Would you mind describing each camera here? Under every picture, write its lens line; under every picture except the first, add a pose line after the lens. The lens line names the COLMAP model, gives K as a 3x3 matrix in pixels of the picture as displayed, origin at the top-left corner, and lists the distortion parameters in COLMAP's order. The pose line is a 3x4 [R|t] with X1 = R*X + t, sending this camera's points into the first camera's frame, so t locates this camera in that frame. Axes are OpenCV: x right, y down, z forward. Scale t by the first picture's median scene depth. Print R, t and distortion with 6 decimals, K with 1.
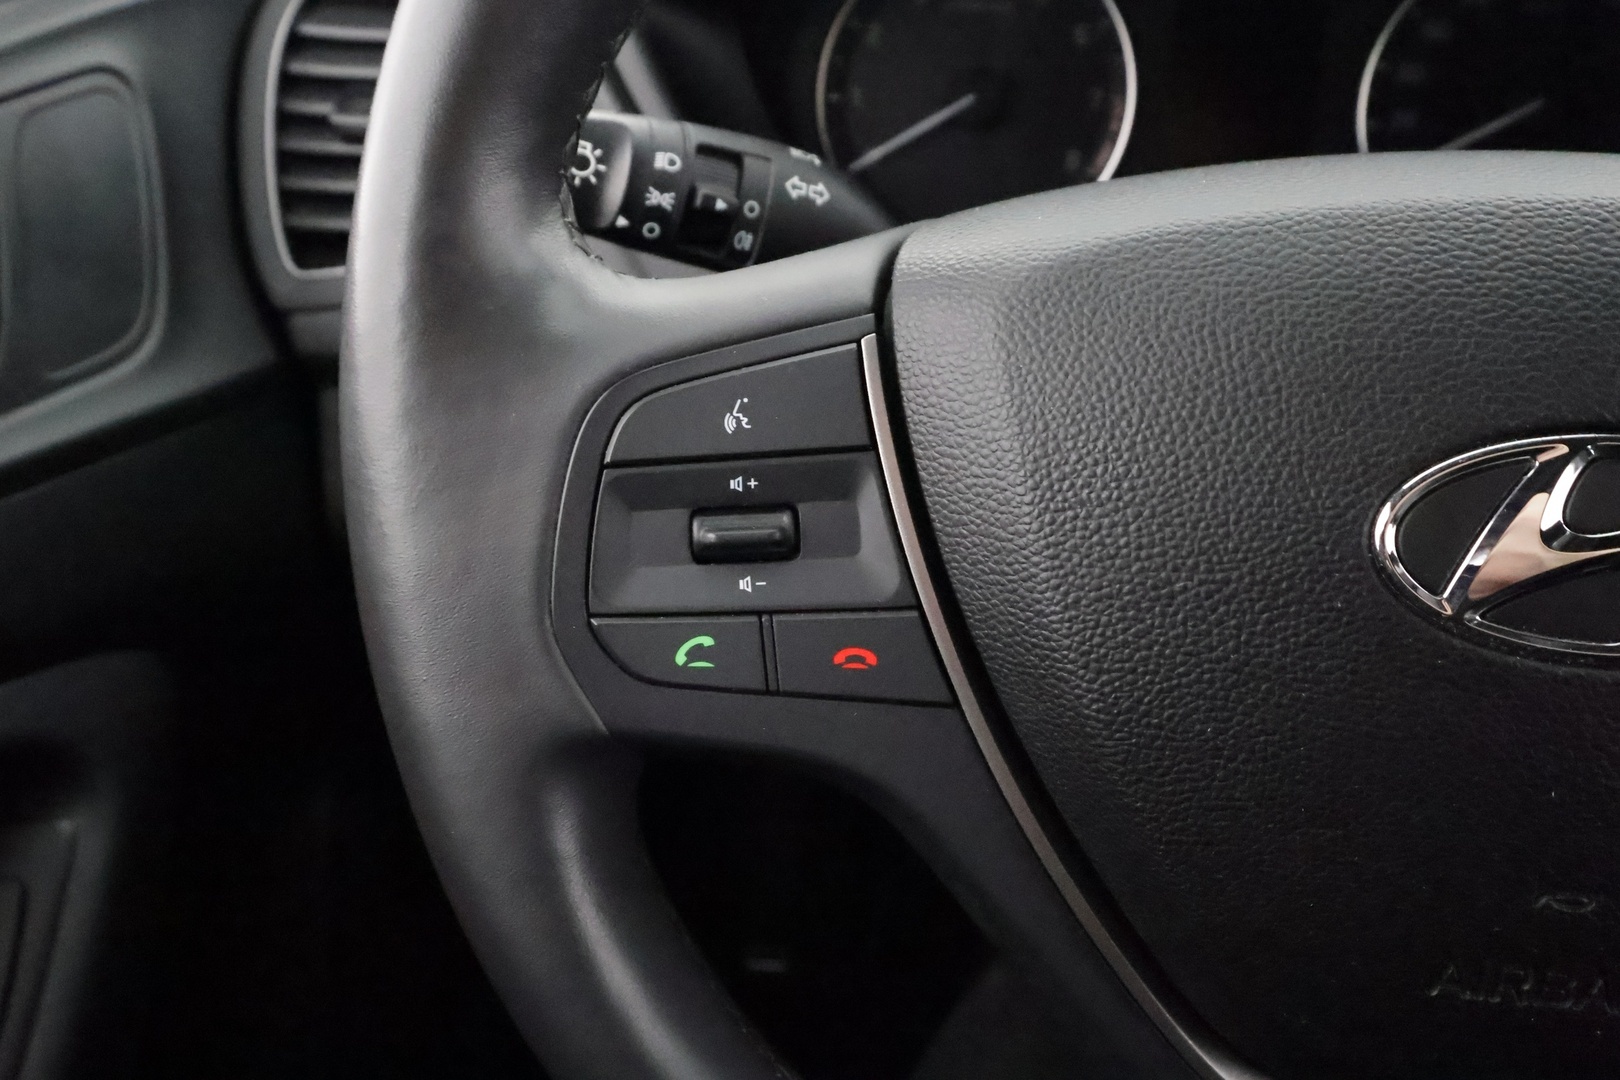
lens RADIAL K [[1282.2, 0, 810.0], [0, 1282.2, 540.0], [0, 0, 1]] dist [-0.002396, -0.000367]
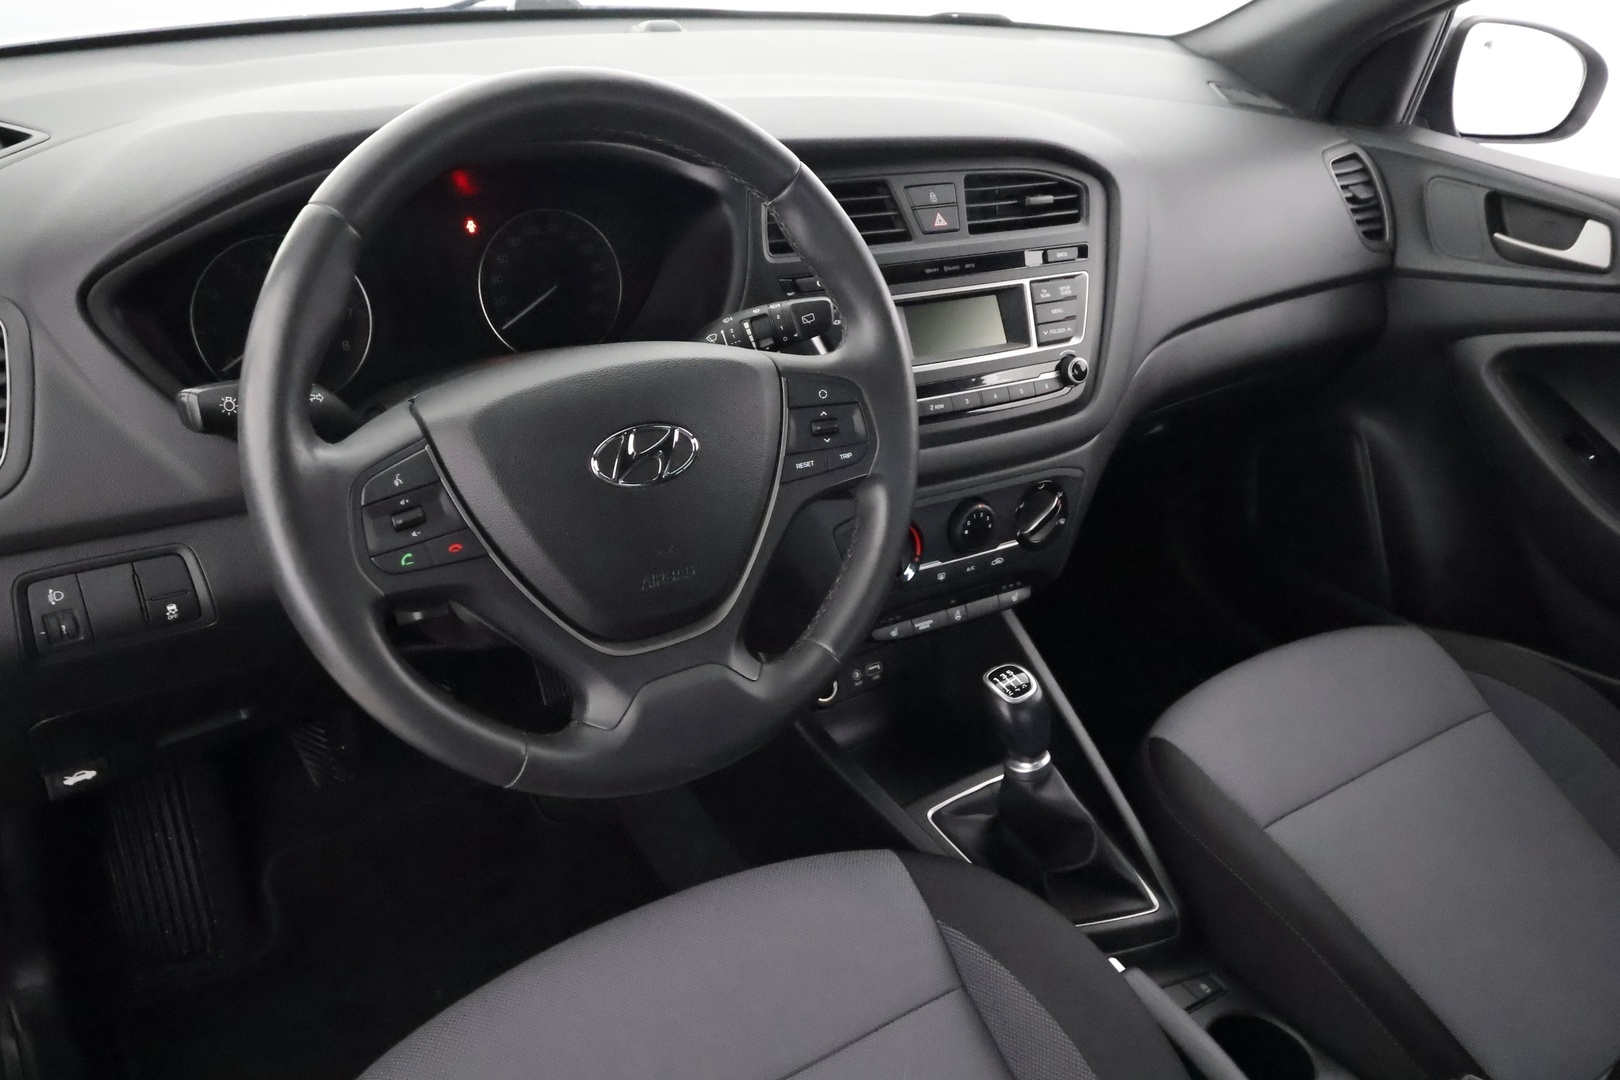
lens RADIAL K [[1282.2, 0, 810.0], [0, 1282.2, 540.0], [0, 0, 1]] dist [-0.002396, -0.000367]
pose [[0.731541, -0.264156, 0.628545, -1.239202], [0.292141, 0.954422, 0.061098, 0.132185], [-0.616036, 0.138929, 0.775370, -1.860353]]
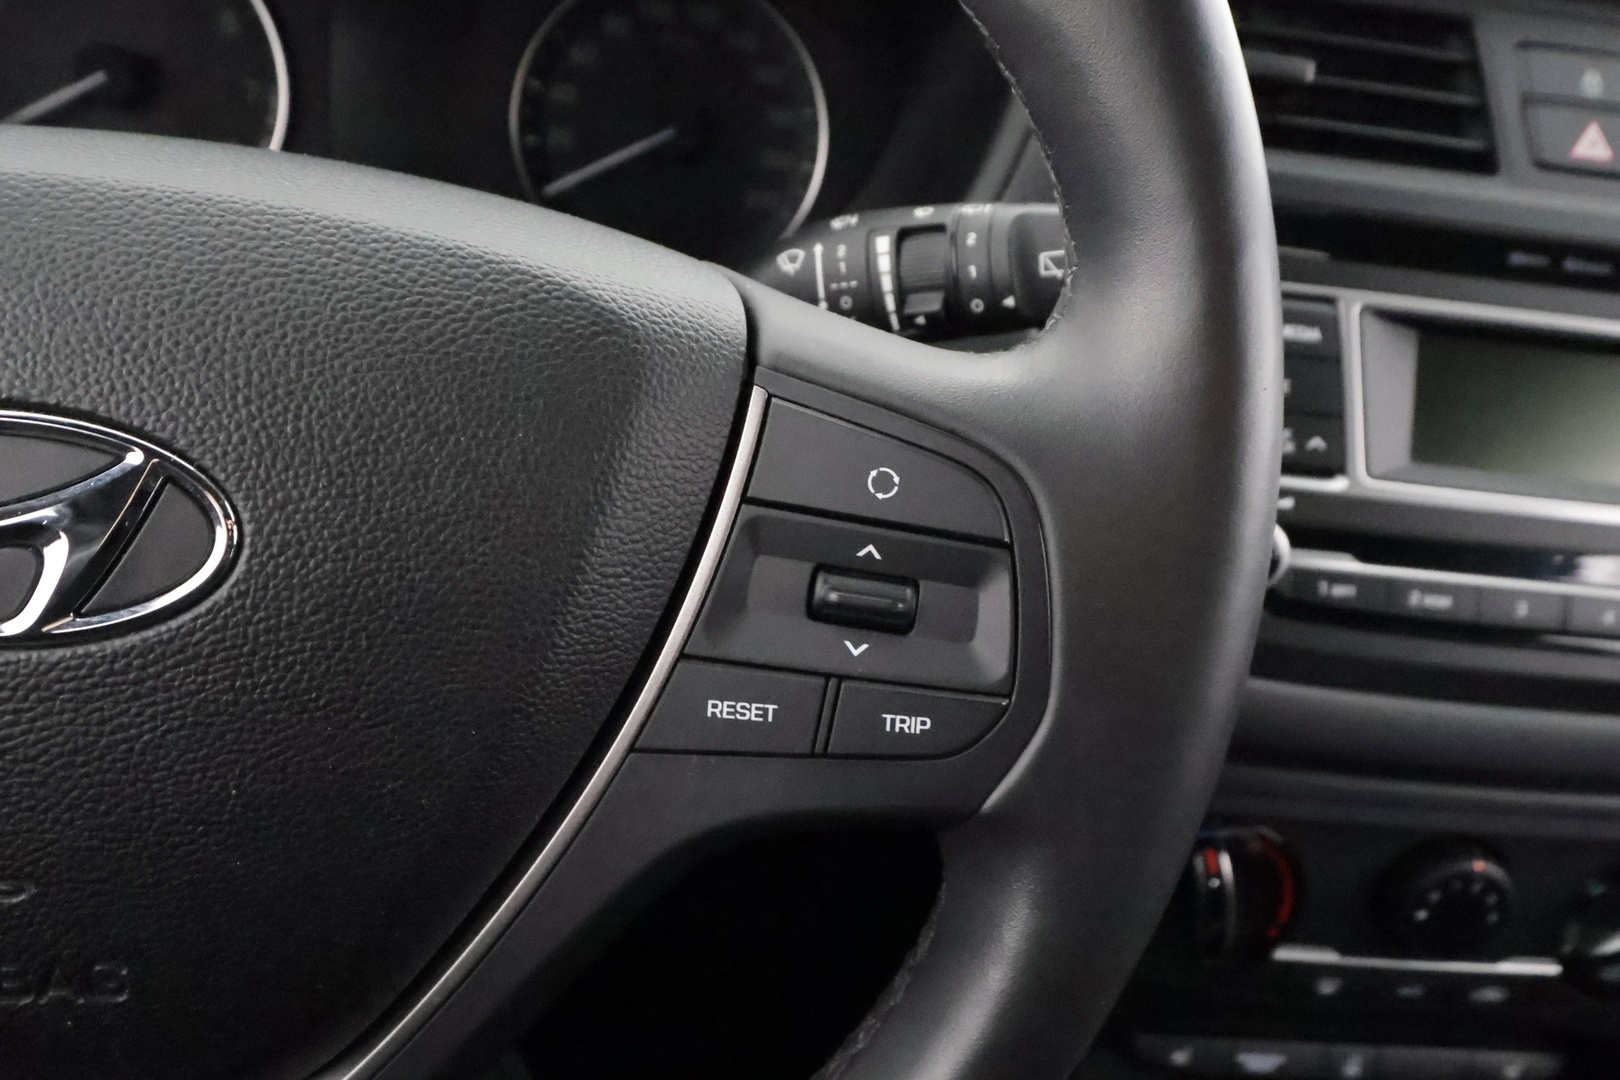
lens RADIAL K [[1282.2, 0, 810.0], [0, 1282.2, 540.0], [0, 0, 1]] dist [-0.002396, -0.000367]
pose [[0.960483, 0.001124, 0.278337, 0.796301], [0.003563, 0.999860, -0.016332, 0.032716], [-0.278316, 0.016679, 0.960345, -0.103878]]
